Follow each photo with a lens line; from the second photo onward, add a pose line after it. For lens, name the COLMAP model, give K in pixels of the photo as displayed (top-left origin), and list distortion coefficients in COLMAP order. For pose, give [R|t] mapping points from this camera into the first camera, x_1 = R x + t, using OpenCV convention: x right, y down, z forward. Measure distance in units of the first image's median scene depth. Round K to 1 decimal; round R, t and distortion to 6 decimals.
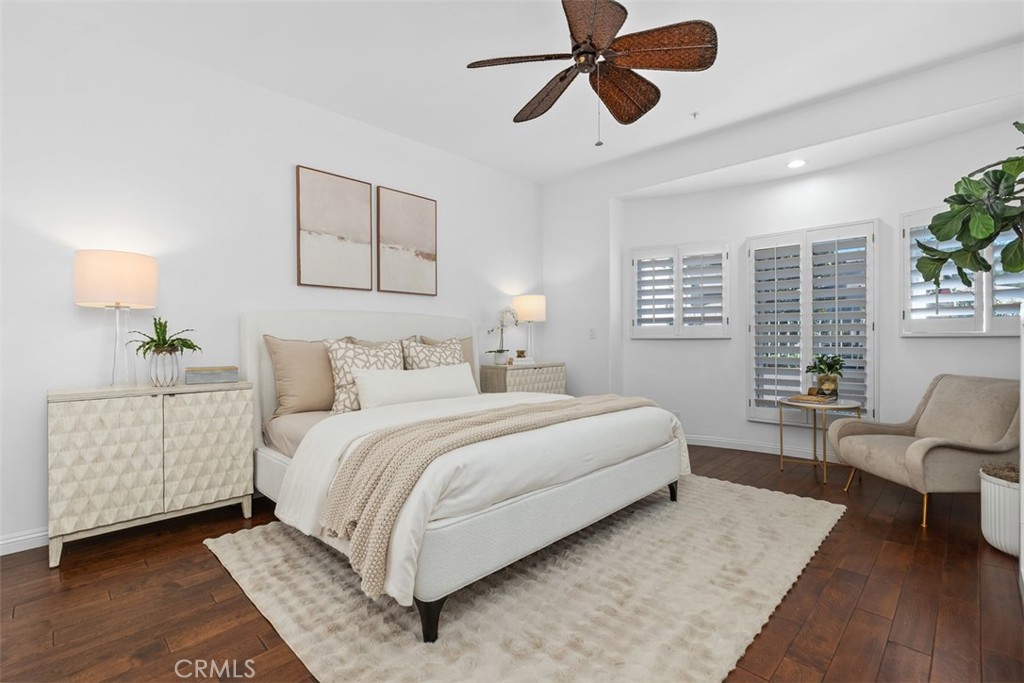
lens RADIAL K [[465.7, 0, 518.3], [0, 465.7, 339.4], [0, 0, 1]] dist [0.015996, -0.002114]
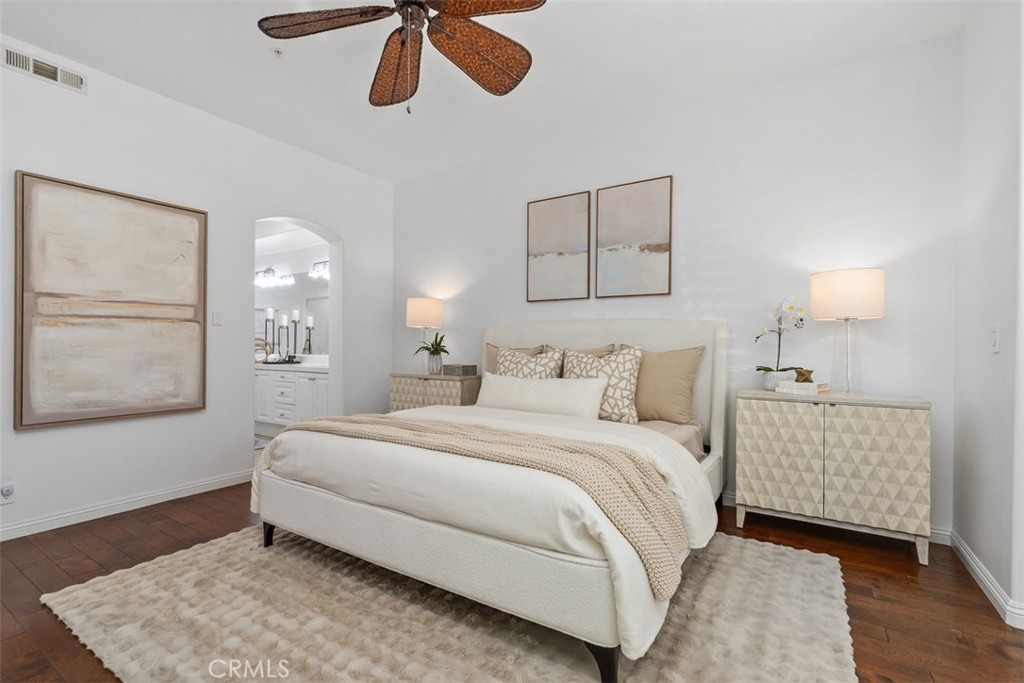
lens RADIAL K [[465.7, 0, 514.0], [0, 465.7, 344.9], [0, 0, 1]] dist [0.015996, -0.002114]
pose [[0.196264, -0.000391, -0.980551, 0.612810], [-0.012208, 0.999921, -0.002843, -0.001818], [0.980475, 0.012529, 0.196244, 0.642080]]
